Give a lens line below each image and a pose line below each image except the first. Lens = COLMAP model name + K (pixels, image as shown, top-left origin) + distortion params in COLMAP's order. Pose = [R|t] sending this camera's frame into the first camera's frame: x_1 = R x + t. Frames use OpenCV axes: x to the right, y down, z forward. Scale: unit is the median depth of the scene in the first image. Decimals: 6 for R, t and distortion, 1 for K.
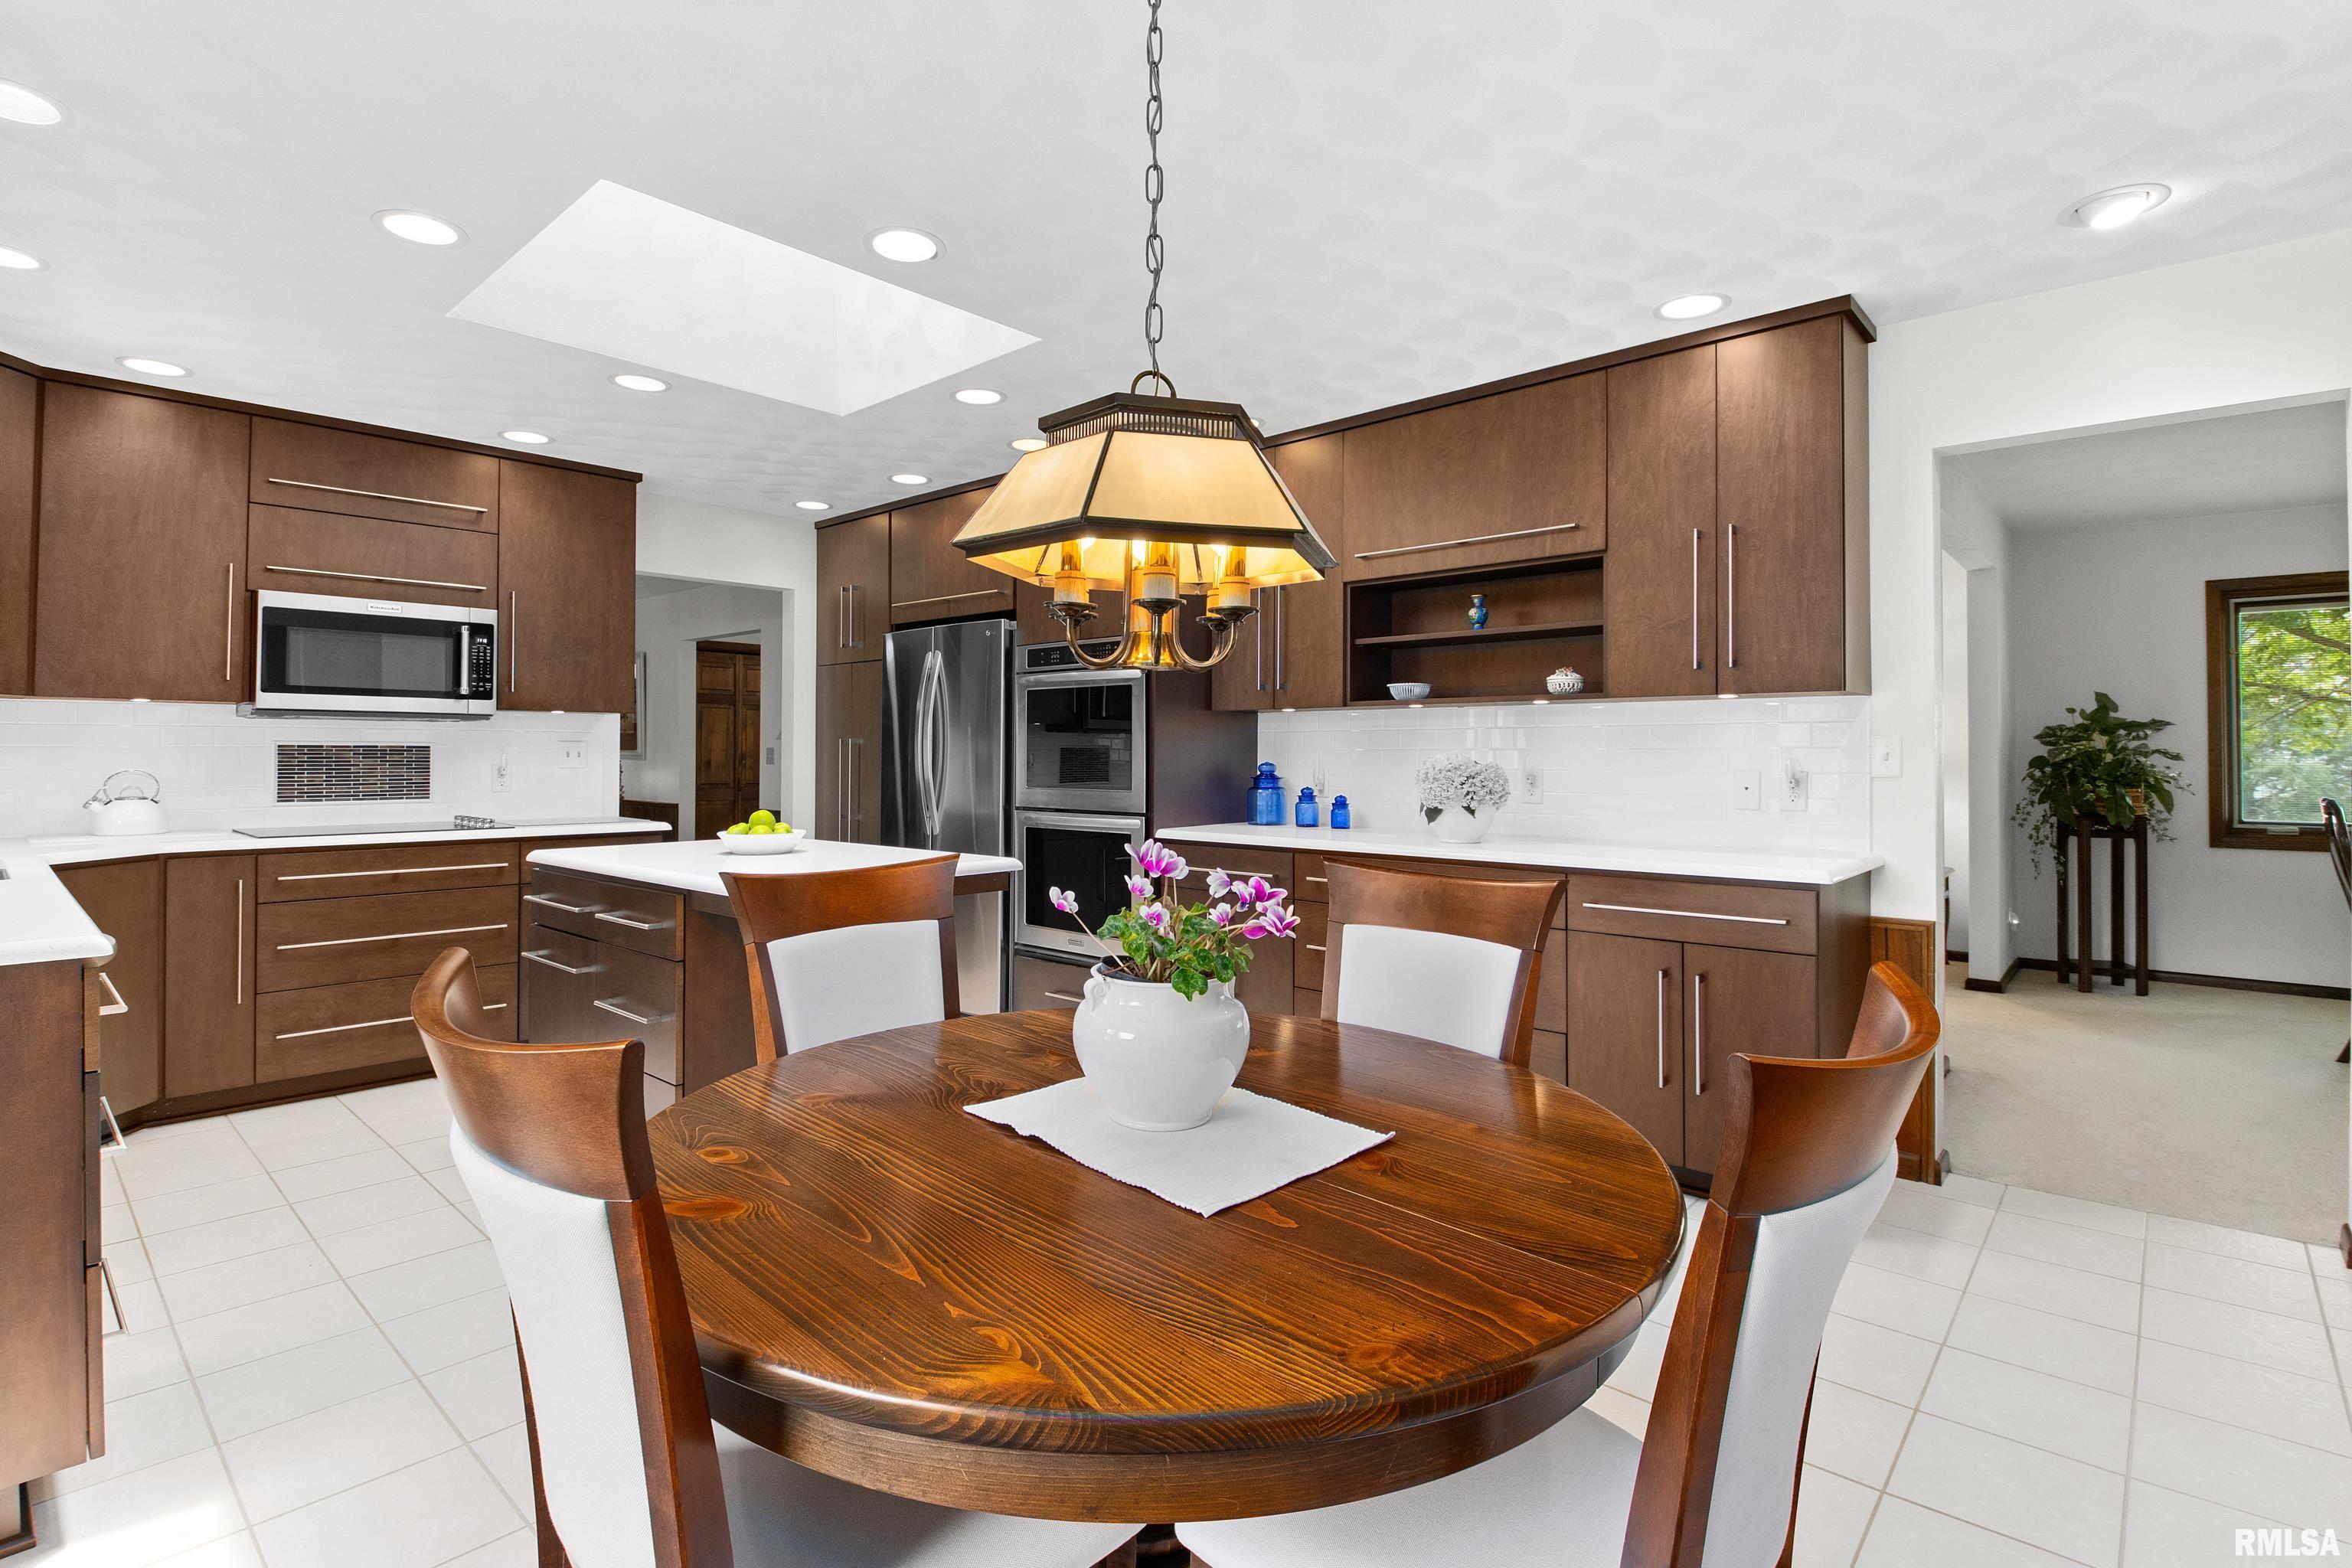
lens RADIAL K [[1101.9, 0, 1229.4], [0, 1101.9, 750.8], [0, 0, 1]] dist [0.000659, -0.003039]
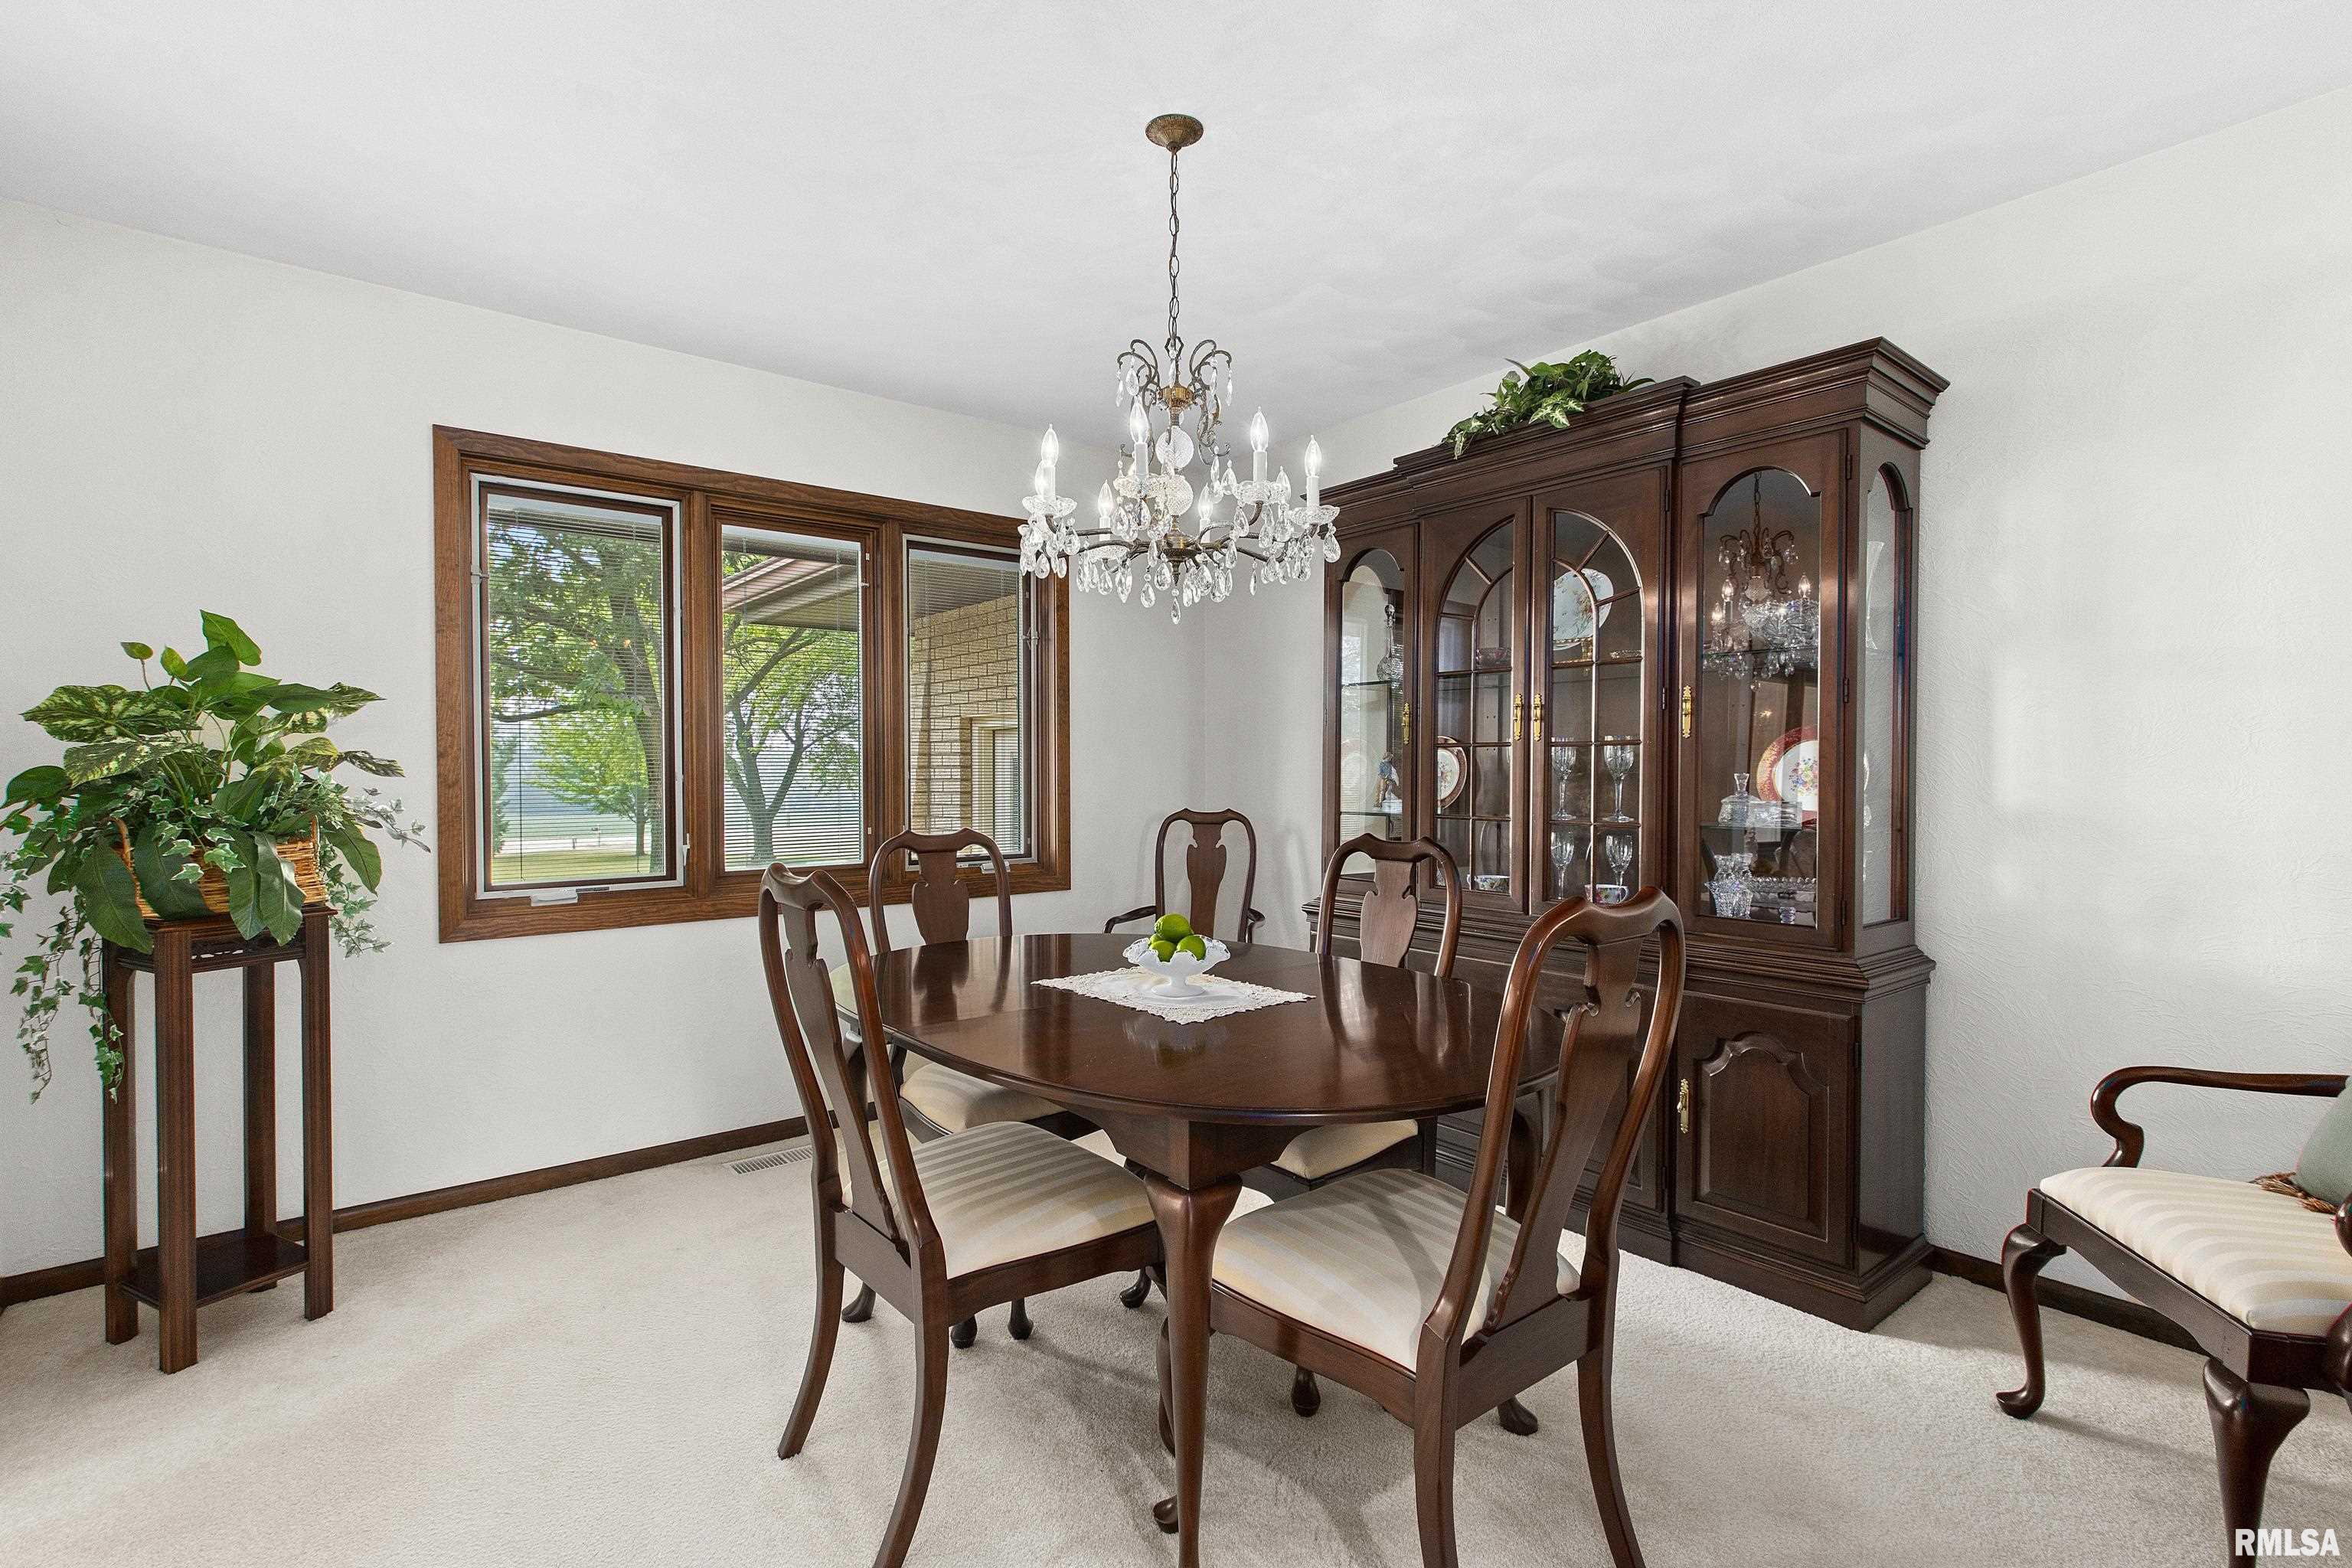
lens RADIAL K [[1101.9, 0, 1188.6], [0, 1101.9, 771.4], [0, 0, 1]] dist [0.000659, -0.003039]
pose [[0.180846, -0.007140, 0.983486, 0.451417], [-0.005239, 0.999952, 0.008223, 0.001064], [-0.983498, -0.006639, 0.180800, 0.567150]]
